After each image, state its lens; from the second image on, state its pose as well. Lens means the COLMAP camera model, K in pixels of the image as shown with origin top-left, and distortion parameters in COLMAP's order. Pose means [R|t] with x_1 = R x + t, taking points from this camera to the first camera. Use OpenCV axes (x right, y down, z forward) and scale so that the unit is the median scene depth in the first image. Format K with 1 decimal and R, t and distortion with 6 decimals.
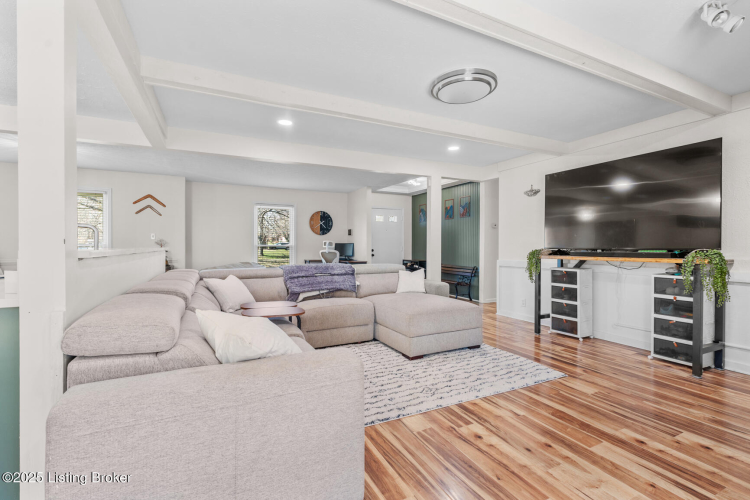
lens RADIAL K [[340.3, 0, 373.2], [0, 340.3, 247.9], [0, 0, 1]] dist [0.003635, 0.000069]
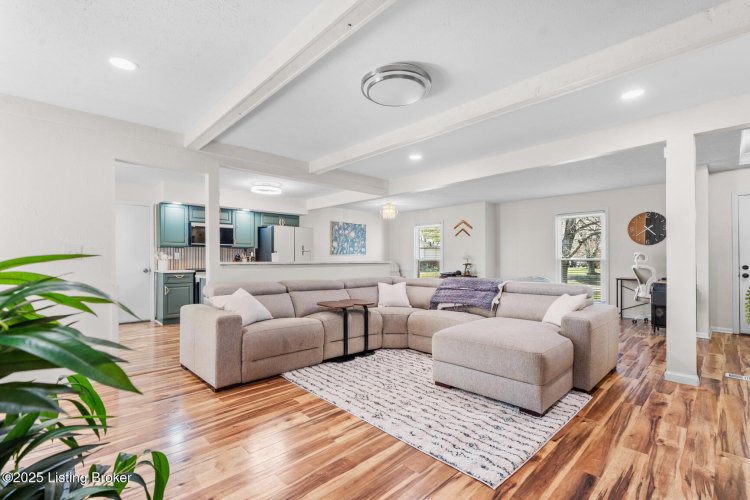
lens RADIAL K [[340.3, 0, 373.7], [0, 340.3, 257.5], [0, 0, 1]] dist [0.003635, 0.000069]
pose [[0.296216, -0.006945, -0.955096, 0.930291], [-0.005345, 0.999946, -0.008929, -0.003534], [0.955106, 0.007750, 0.296163, 0.559756]]
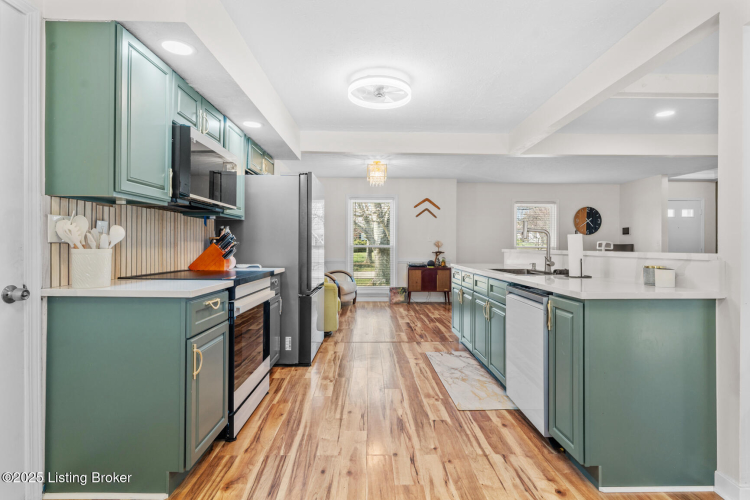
lens RADIAL K [[391.9, 0, 374.3], [0, 391.9, 247.9], [0, 0, 1]] dist [0.006788, 0.000775]
pose [[0.912974, 0.002090, -0.408012, -0.601569], [-0.003443, 0.999991, -0.002582, 0.000252], [0.408003, 0.003762, 0.912973, -0.320334]]
